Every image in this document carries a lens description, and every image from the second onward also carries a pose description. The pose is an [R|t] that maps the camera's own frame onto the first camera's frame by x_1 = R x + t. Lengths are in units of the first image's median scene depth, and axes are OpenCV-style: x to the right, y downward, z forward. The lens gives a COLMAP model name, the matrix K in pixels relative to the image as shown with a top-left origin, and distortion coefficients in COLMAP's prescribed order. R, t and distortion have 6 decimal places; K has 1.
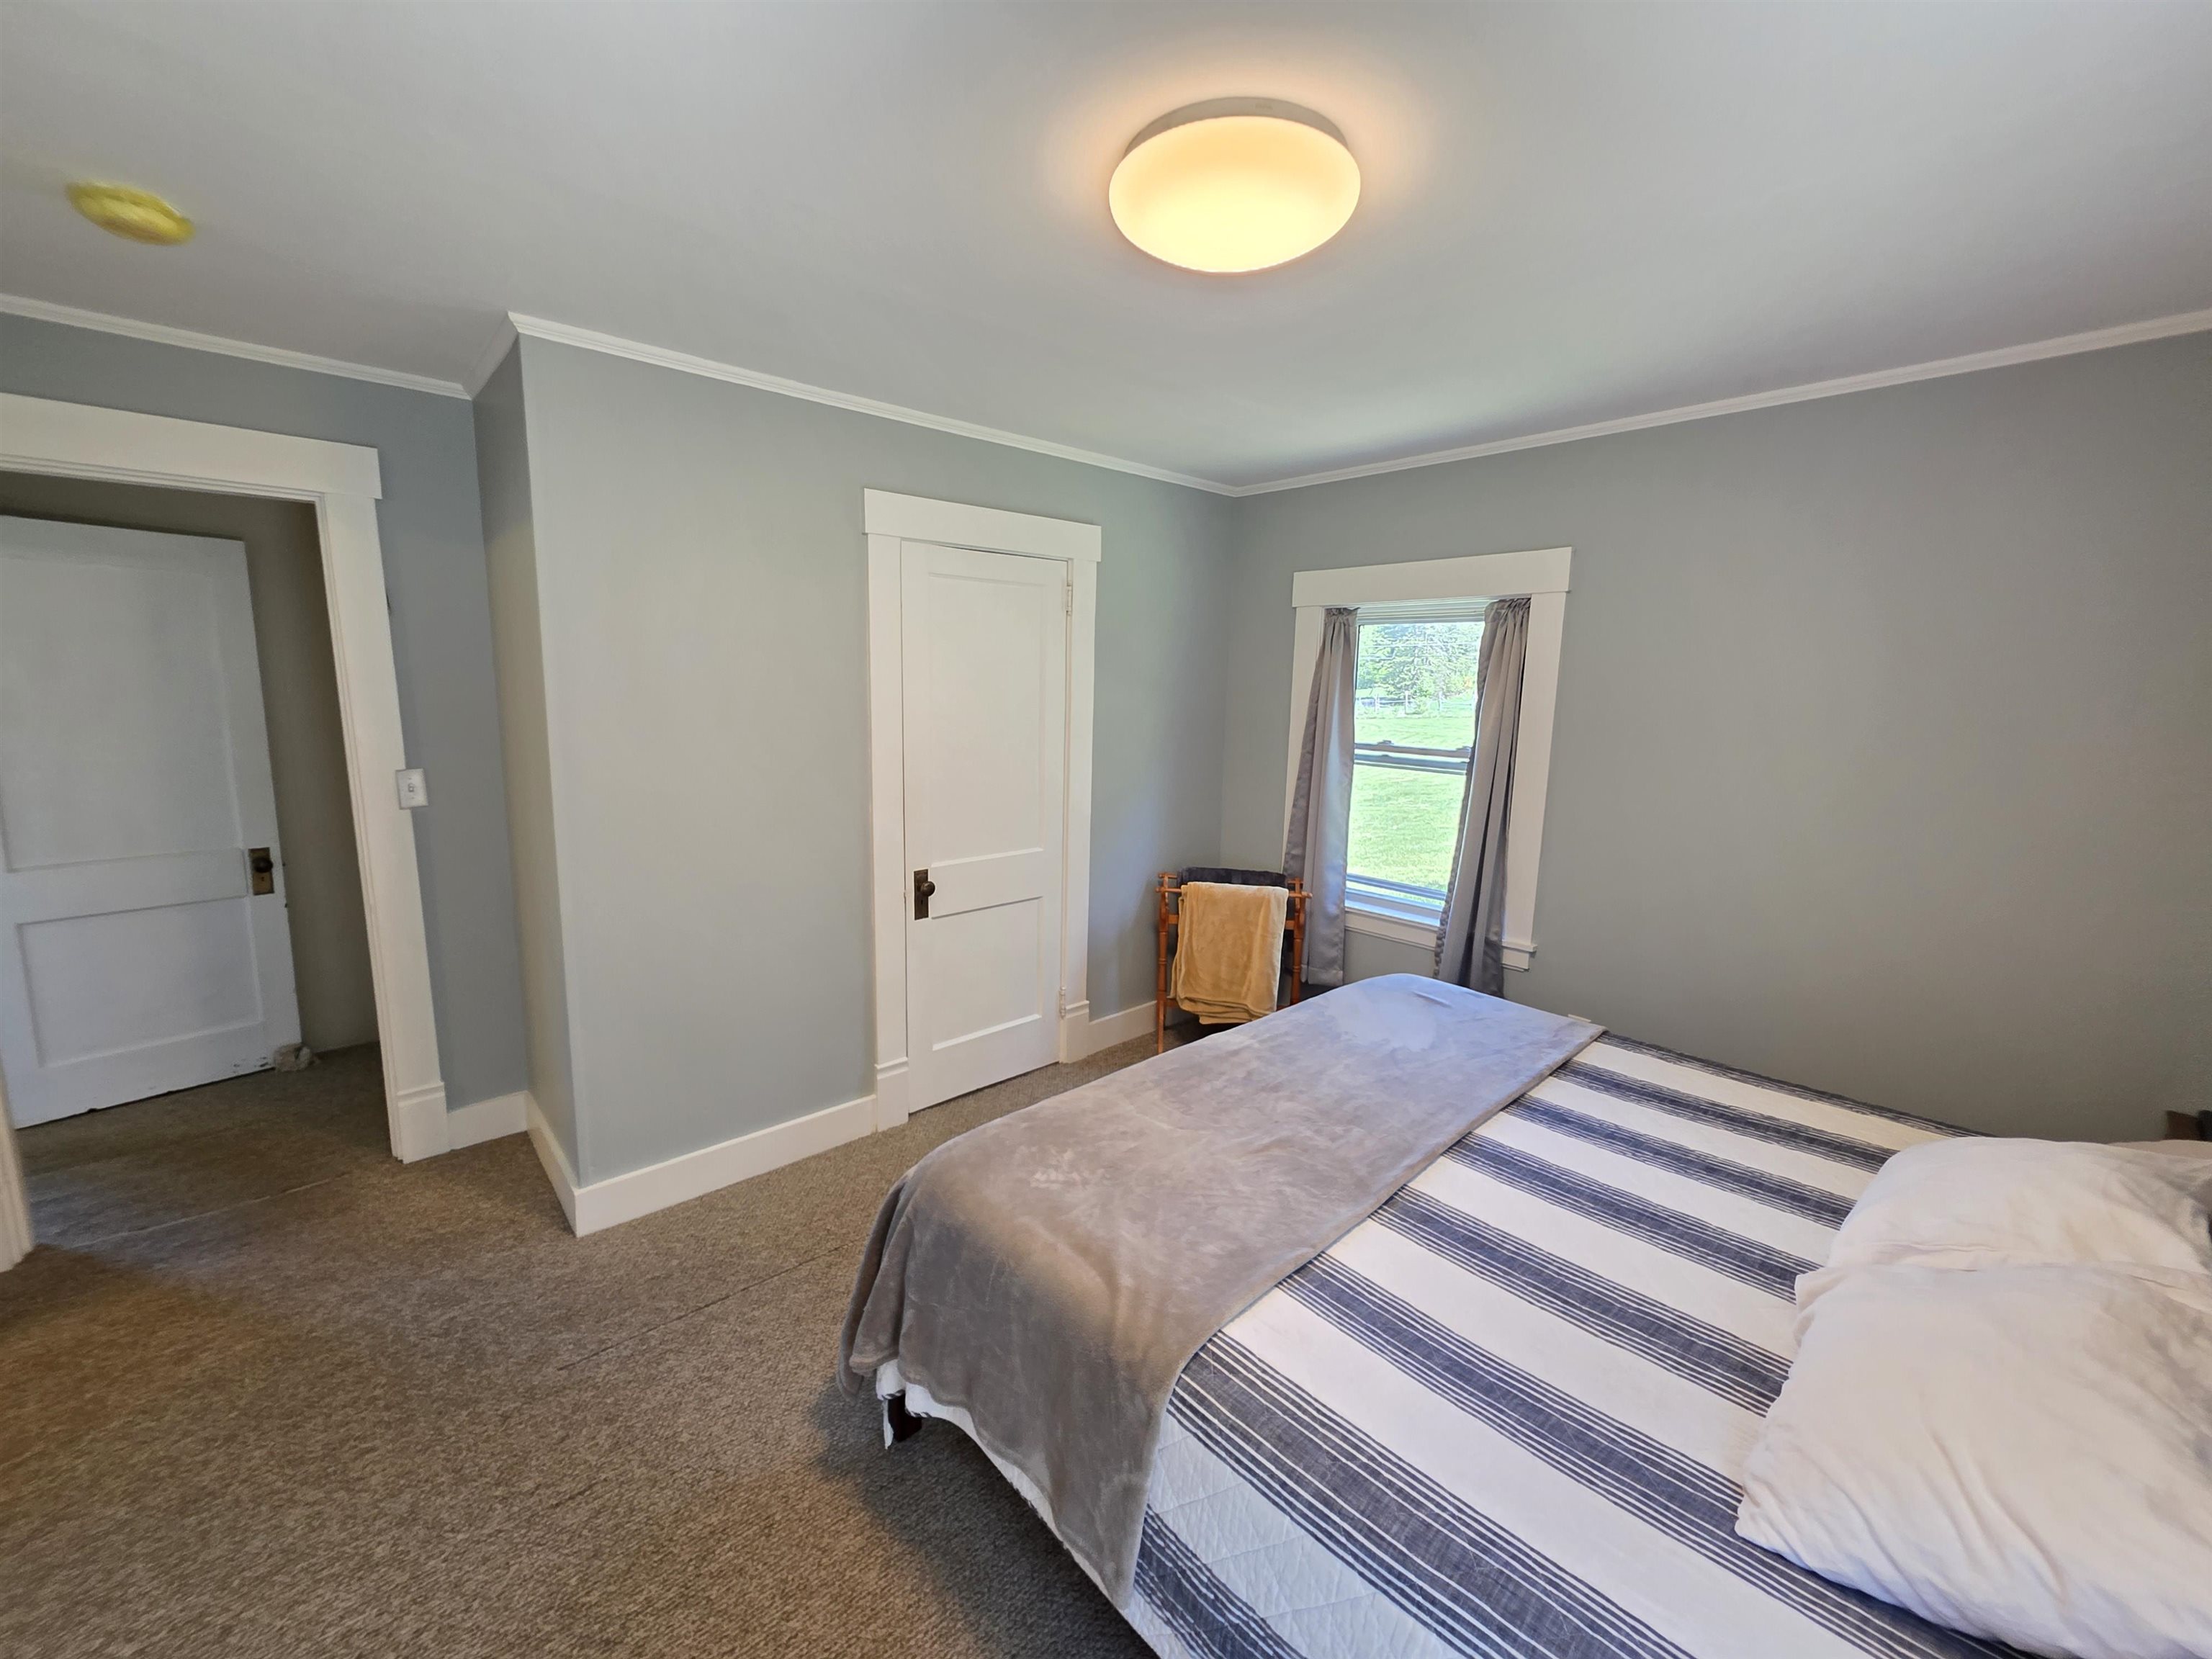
lens RADIAL K [[881.7, 0, 1107.0], [0, 881.7, 817.4], [0, 0, 1]] dist [0.002395, 0.000087]
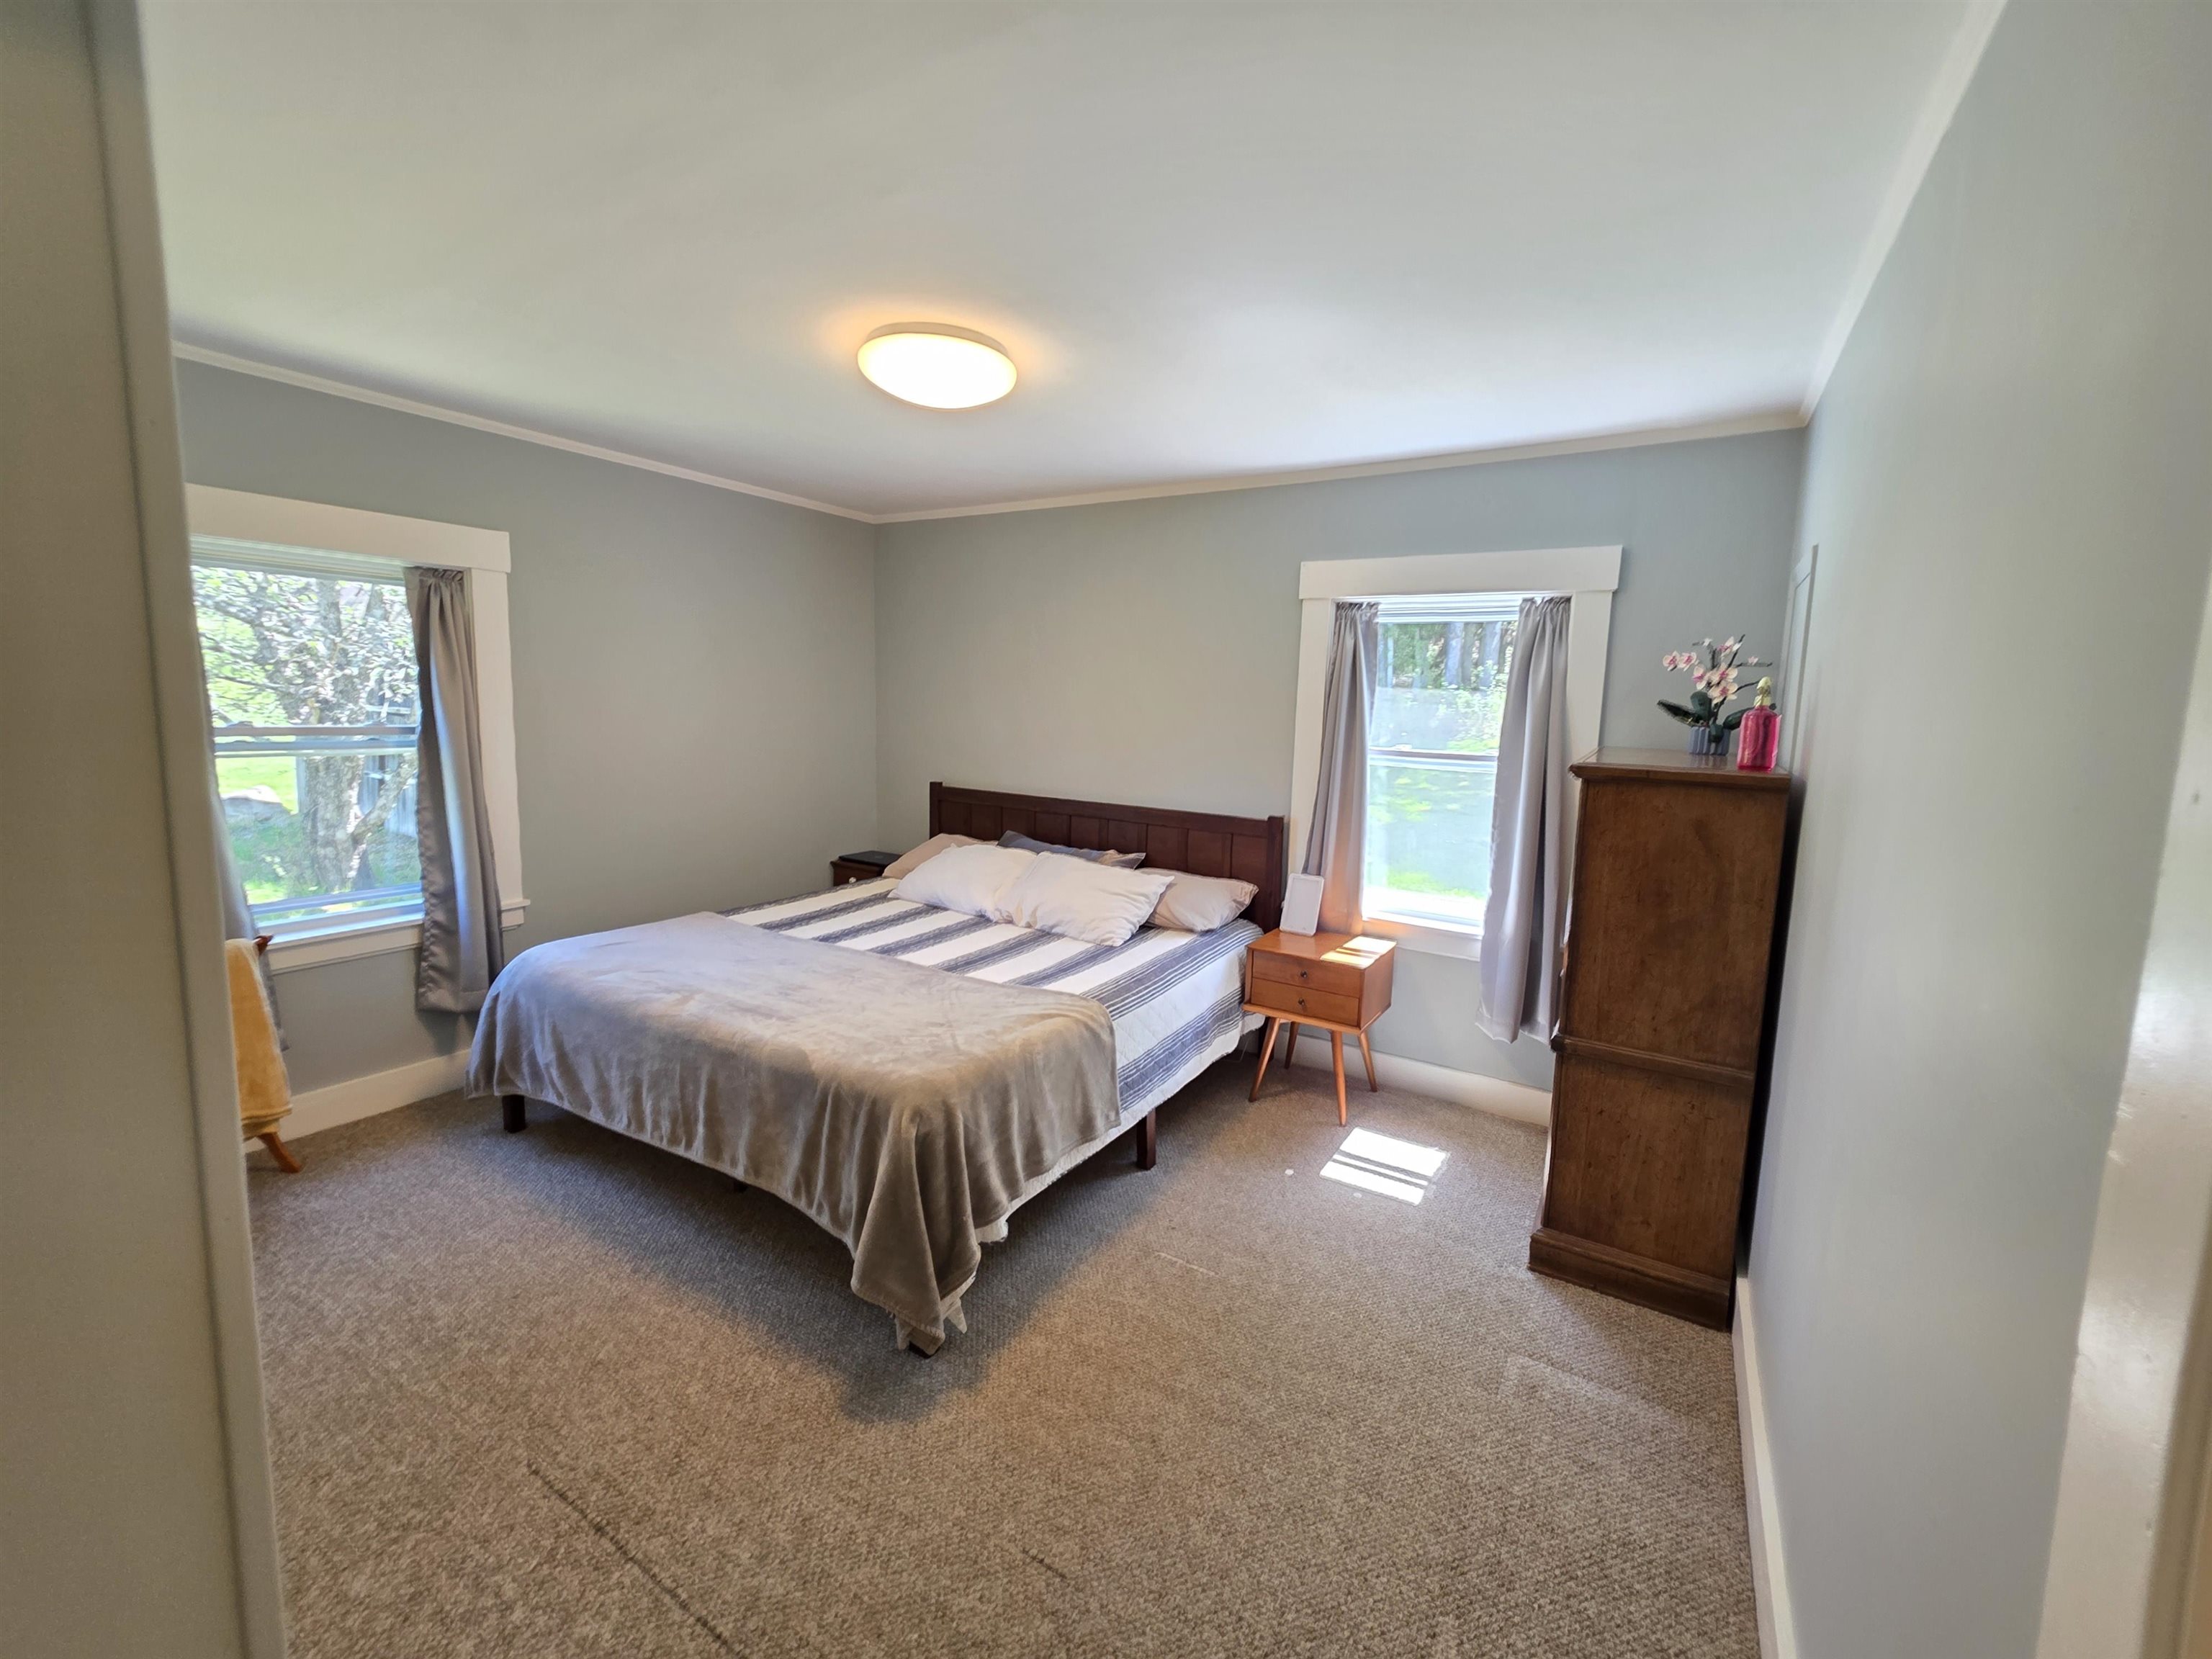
lens RADIAL K [[881.7, 0, 1107.0], [0, 881.7, 817.4], [0, 0, 1]] dist [0.002395, 0.000087]
pose [[-0.240503, -0.153150, 0.958490, -0.854472], [0.110335, 0.976760, 0.183755, -0.088554], [-0.964357, 0.149948, -0.218016, 0.639339]]
